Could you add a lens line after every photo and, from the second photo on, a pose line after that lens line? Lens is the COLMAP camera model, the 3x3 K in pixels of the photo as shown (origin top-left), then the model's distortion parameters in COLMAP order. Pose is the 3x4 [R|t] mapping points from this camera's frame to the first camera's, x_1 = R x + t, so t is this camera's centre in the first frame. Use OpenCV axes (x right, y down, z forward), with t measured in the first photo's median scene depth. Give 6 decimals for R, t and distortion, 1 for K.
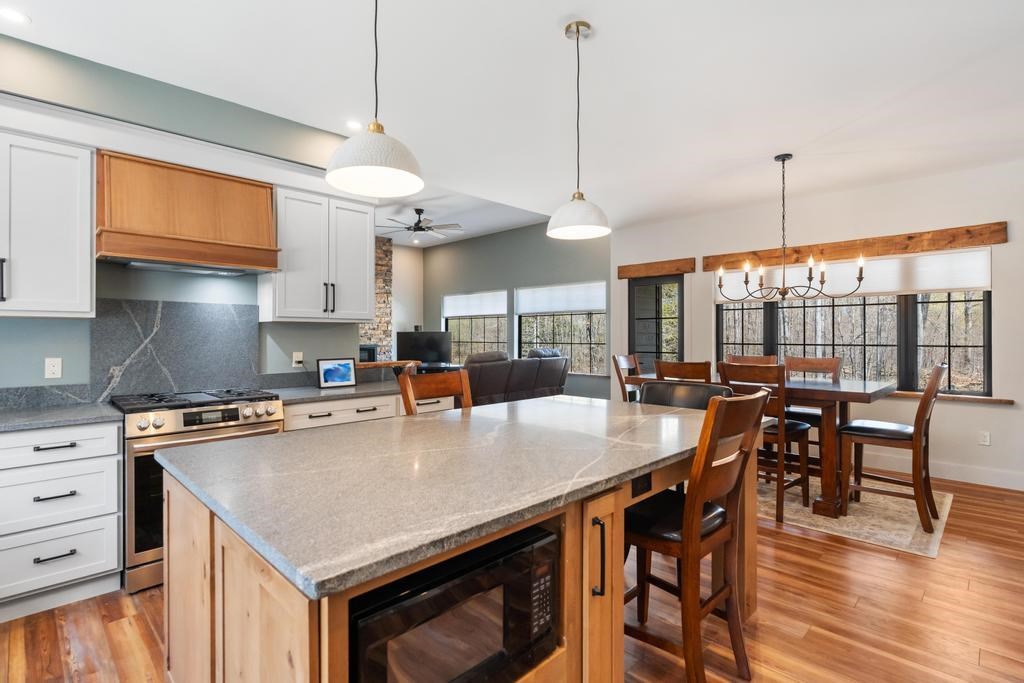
lens RADIAL K [[496.3, 0, 512.0], [0, 496.3, 337.5], [0, 0, 1]] dist [0.001898, 0.000140]
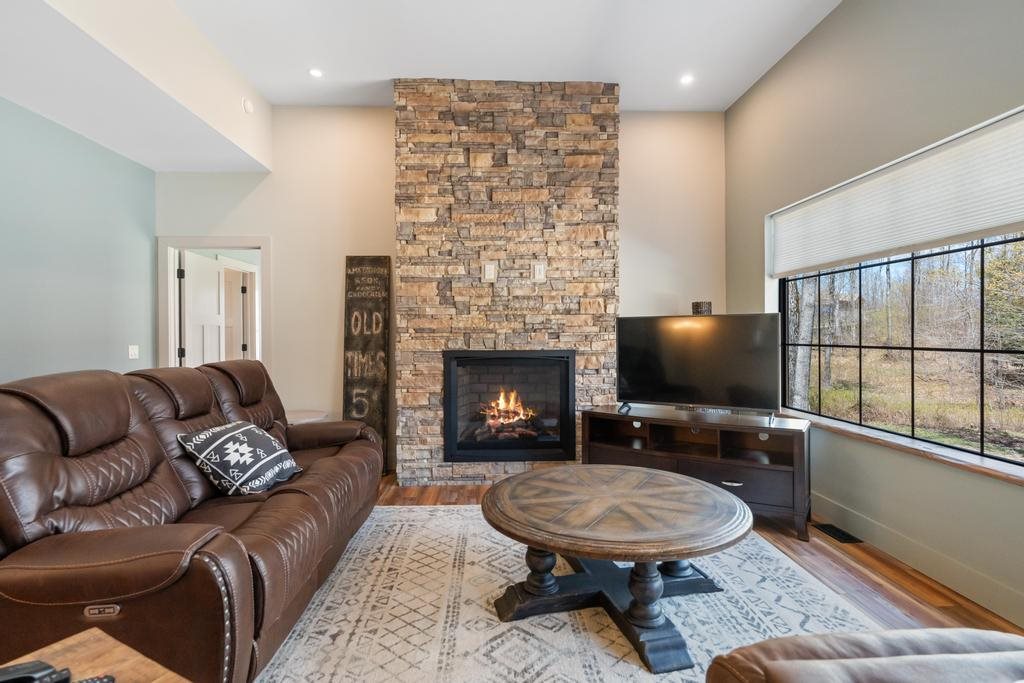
lens RADIAL K [[518.1, 0, 511.7], [0, 518.1, 332.4], [0, 0, 1]] dist [-0.004889, -0.000097]
pose [[0.731177, -0.001037, -0.682187, -0.022175], [-0.001974, 0.999991, -0.003635, 0.001572], [0.682185, 0.004005, 0.731168, 0.653708]]
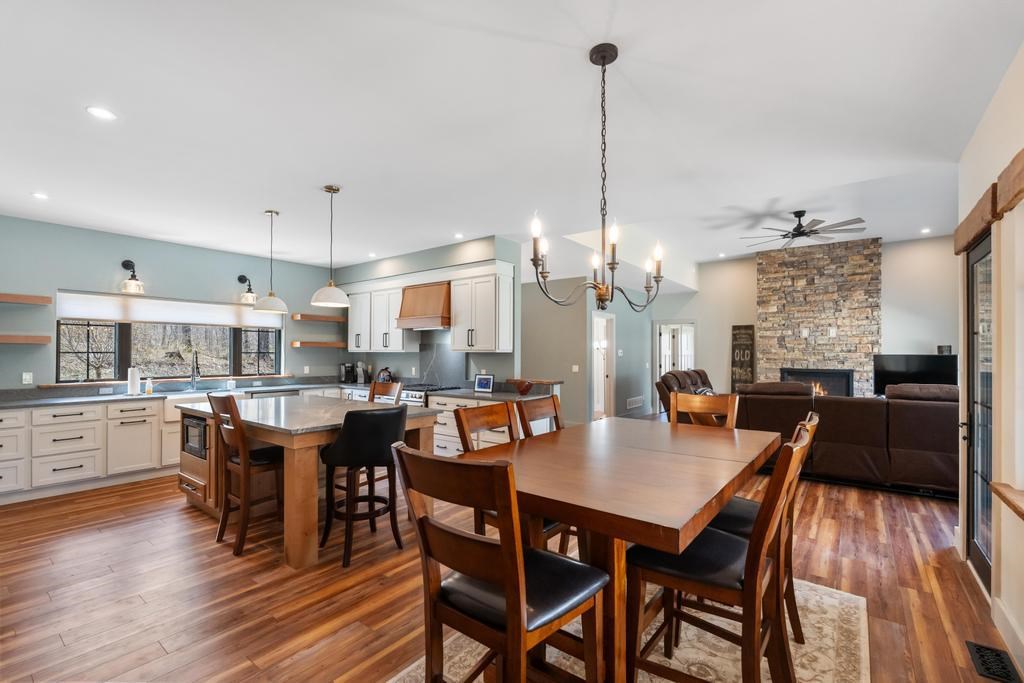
lens RADIAL K [[455.1, 0, 510.6], [0, 455.1, 349.9], [0, 0, 1]] dist [-0.002764, -0.000111]
pose [[0.125498, -0.002429, -0.992091, 0.413818], [-0.007383, 0.999967, -0.003382, -0.012197], [0.992066, 0.007749, 0.125476, 0.328733]]
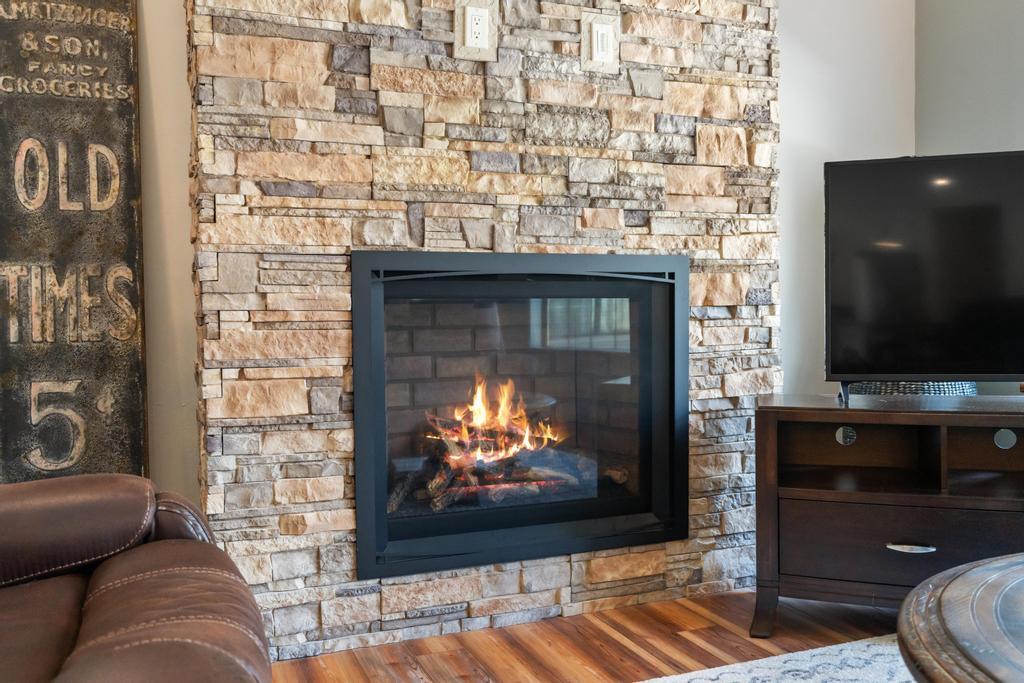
lens RADIAL K [[884.6, 0, 513.8], [0, 884.6, 342.4], [0, 0, 1]] dist [-0.005760, 0.012566]
pose [[0.916291, 0.006345, -0.400462, -0.209681], [0.006837, 0.999481, 0.031480, 0.032020], [0.400454, -0.031583, 0.915772, 0.719392]]
